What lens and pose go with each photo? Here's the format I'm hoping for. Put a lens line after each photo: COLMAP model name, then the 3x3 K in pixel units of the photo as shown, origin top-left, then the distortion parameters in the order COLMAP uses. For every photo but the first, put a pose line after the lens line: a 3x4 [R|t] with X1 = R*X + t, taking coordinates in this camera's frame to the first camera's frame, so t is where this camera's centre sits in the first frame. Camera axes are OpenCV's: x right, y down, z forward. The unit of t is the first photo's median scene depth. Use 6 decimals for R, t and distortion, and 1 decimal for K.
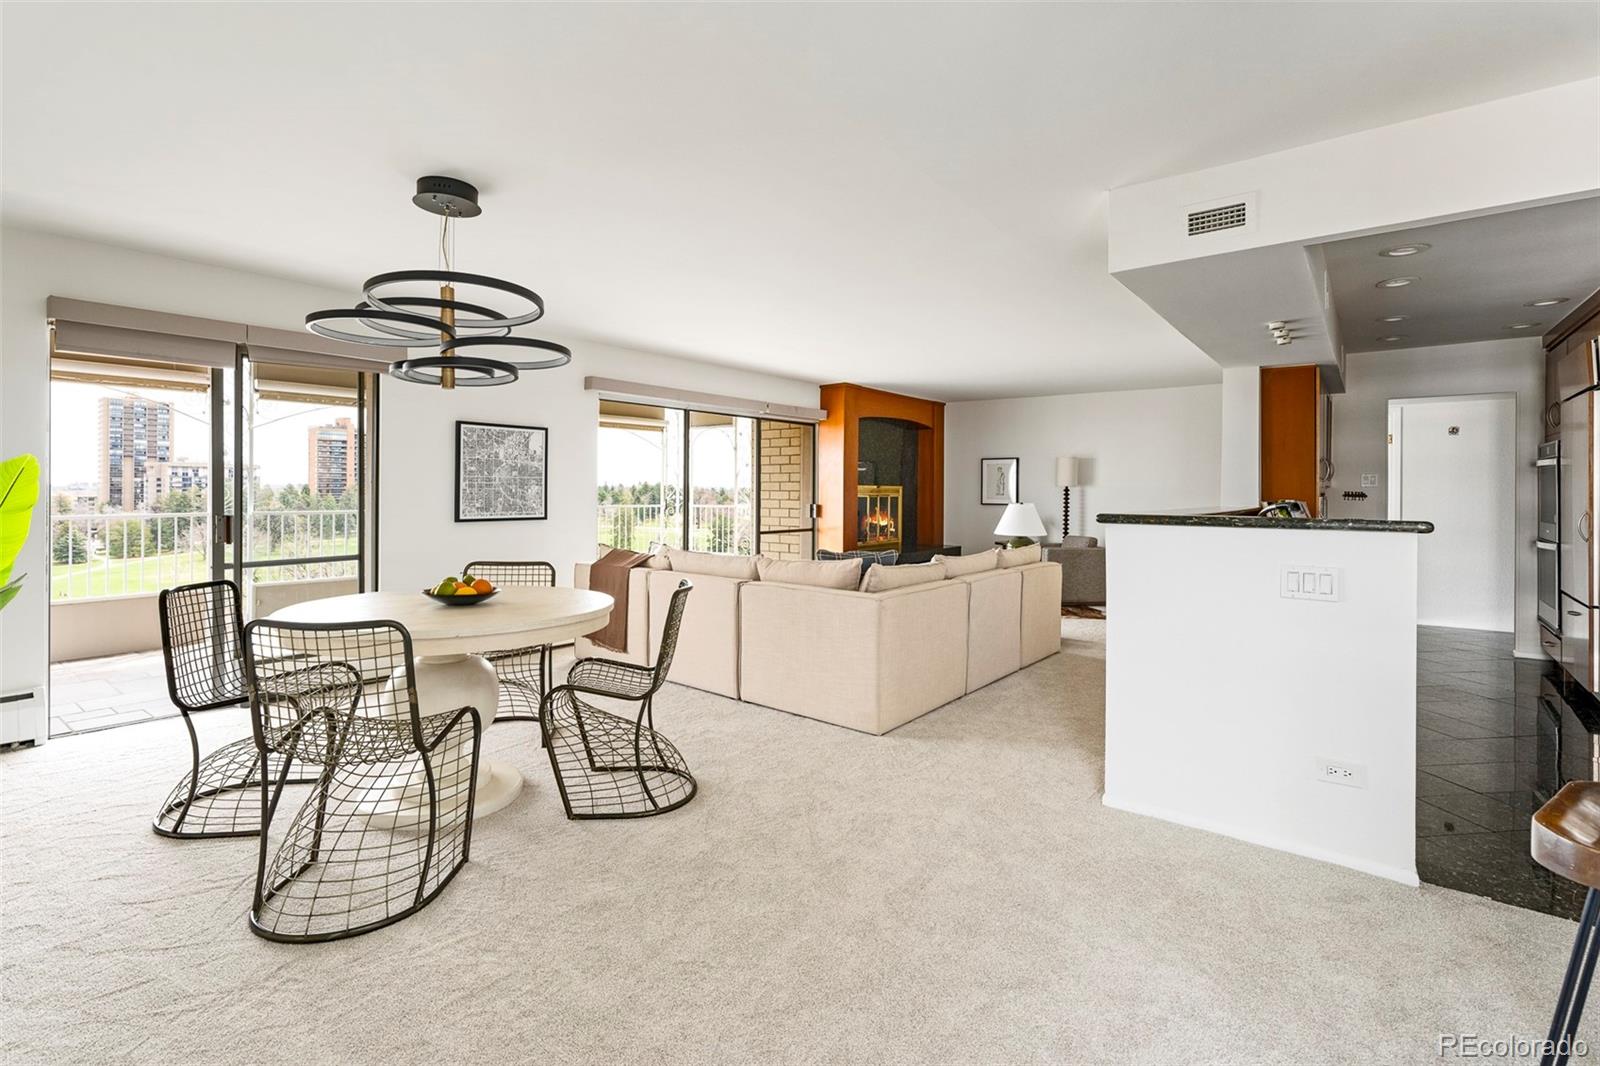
lens RADIAL K [[752.9, 0, 795.8], [0, 752.9, 489.5], [0, 0, 1]] dist [-0.001055, -0.000280]
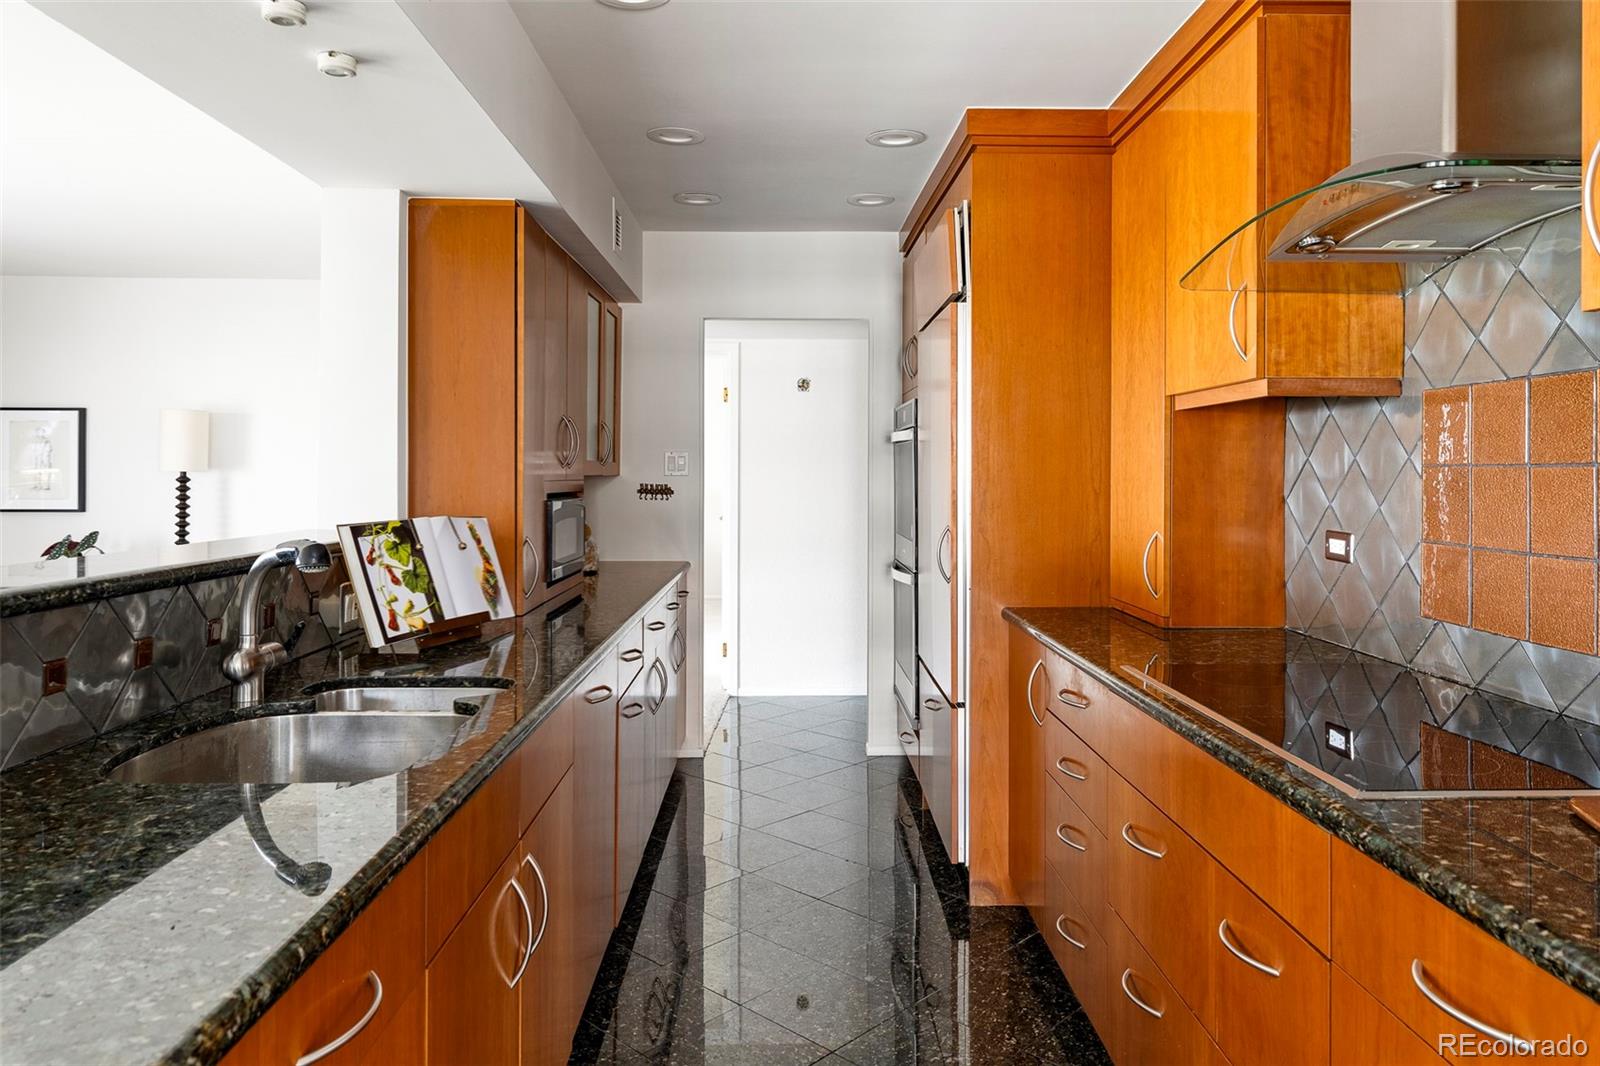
lens RADIAL K [[1073.7, 0, 827.5], [0, 1073.7, 460.9], [0, 0, 1]] dist [-0.006084, 0.000022]
pose [[0.767138, 0.004904, 0.641464, 0.396523], [-0.000085, 0.999972, -0.007543, -0.009636], [-0.641483, 0.005732, 0.767116, 0.375237]]
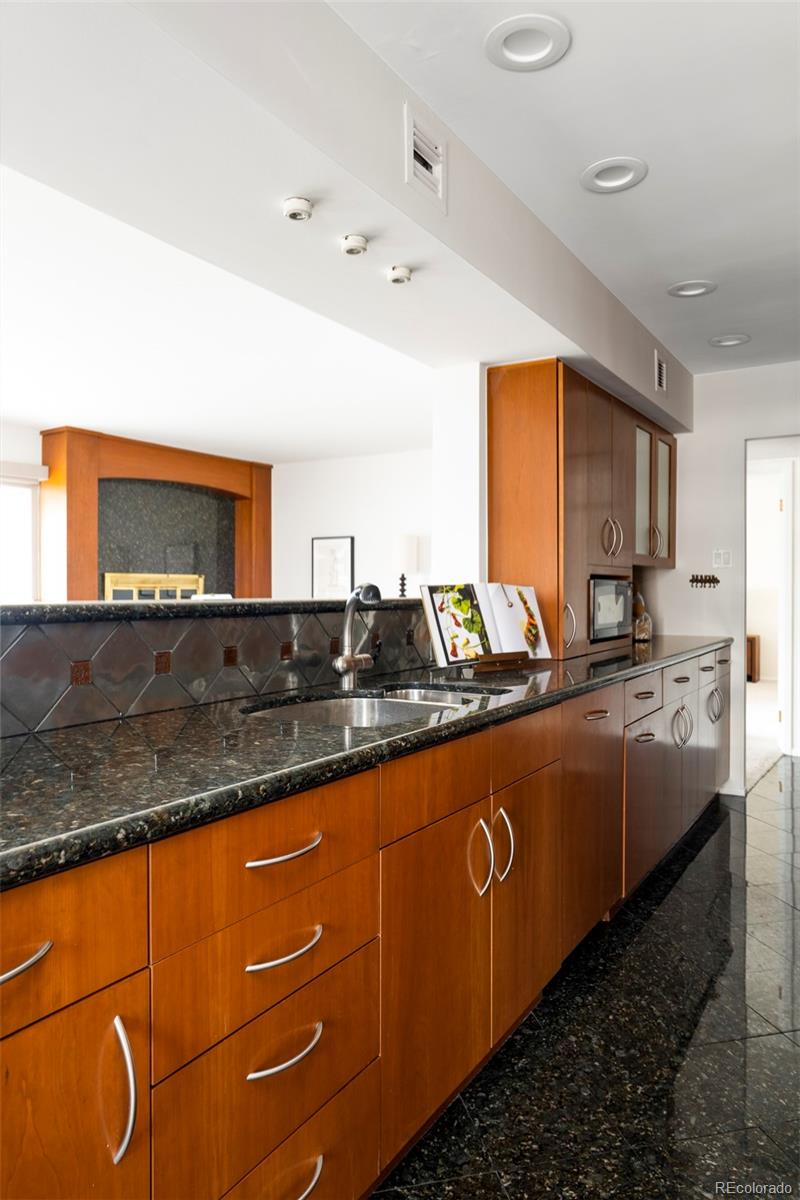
lens RADIAL K [[805.2, 0, 409.7], [0, 805.2, 581.5], [0, 0, 1]] dist [-0.006084, 0.000022]
pose [[0.993830, -0.005498, 0.110779, 0.461978], [0.006226, 0.999961, -0.006227, 0.013812], [-0.110740, 0.006879, 0.993826, 0.348514]]
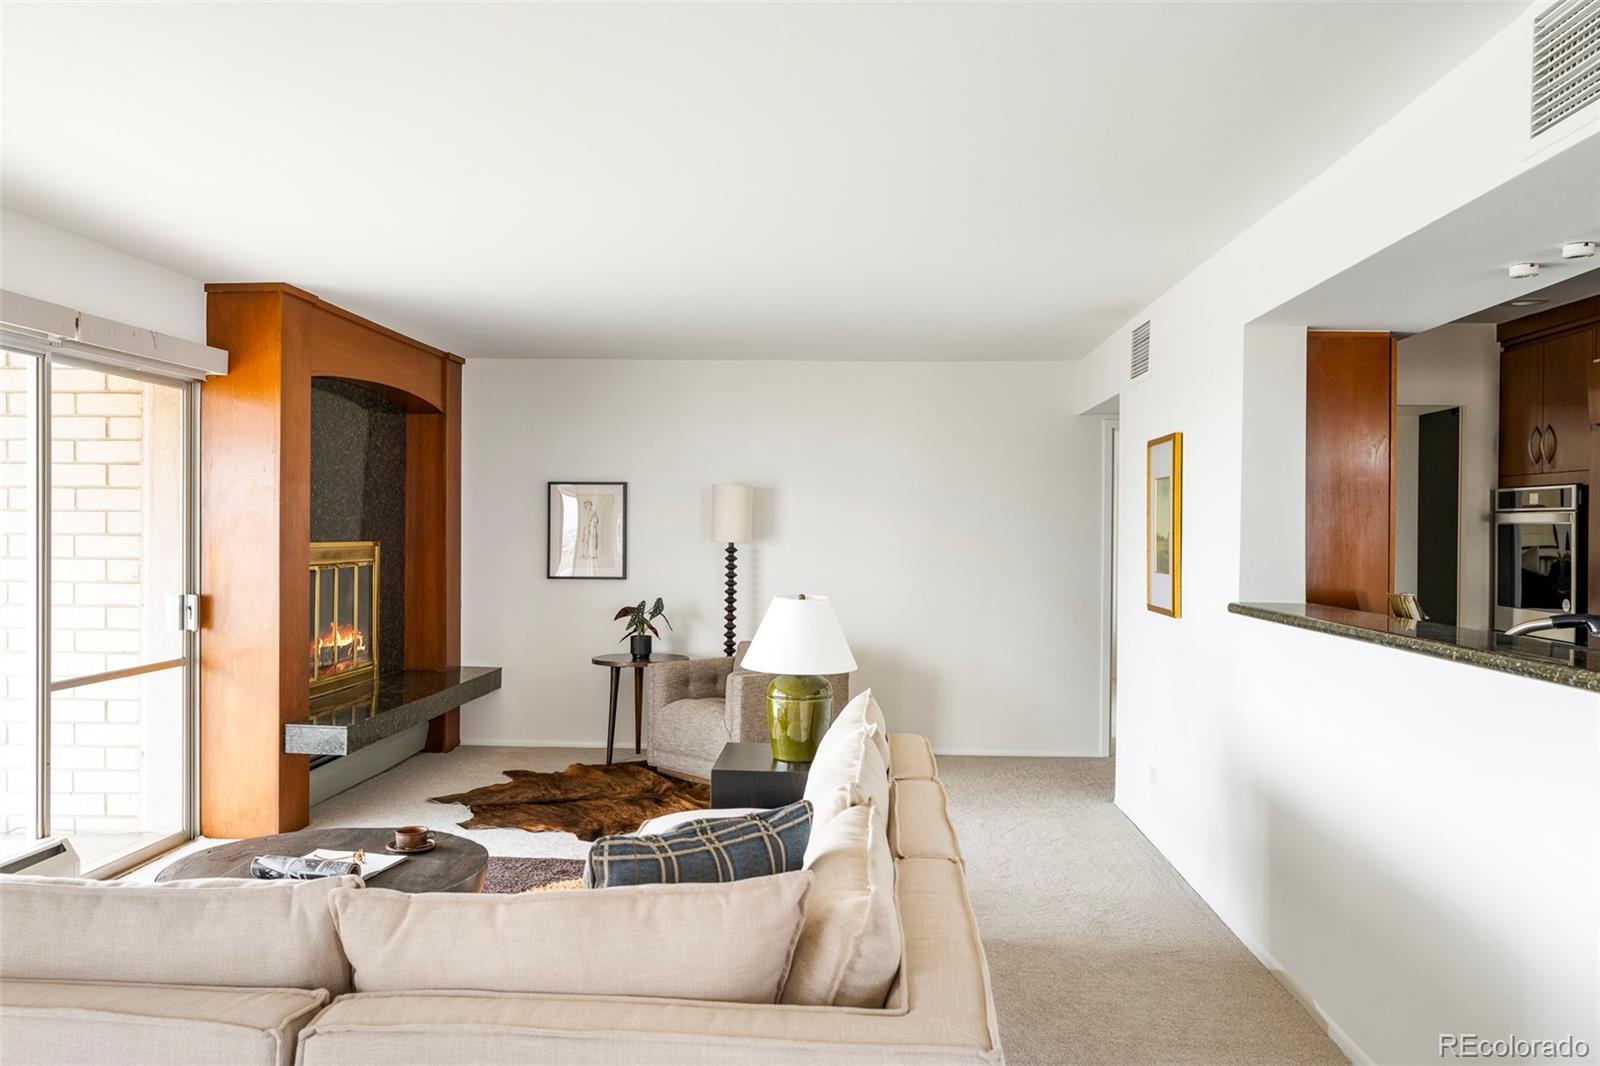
lens RADIAL K [[1237.3, 0, 803.0], [0, 1237.3, 533.0], [0, 0, 1]] dist [0.005897, 0.001991]
pose [[0.812240, -0.000808, 0.583323, -0.142017], [-0.004477, 0.999961, 0.007619, -0.028459], [-0.583306, -0.008800, 0.812205, 0.493787]]
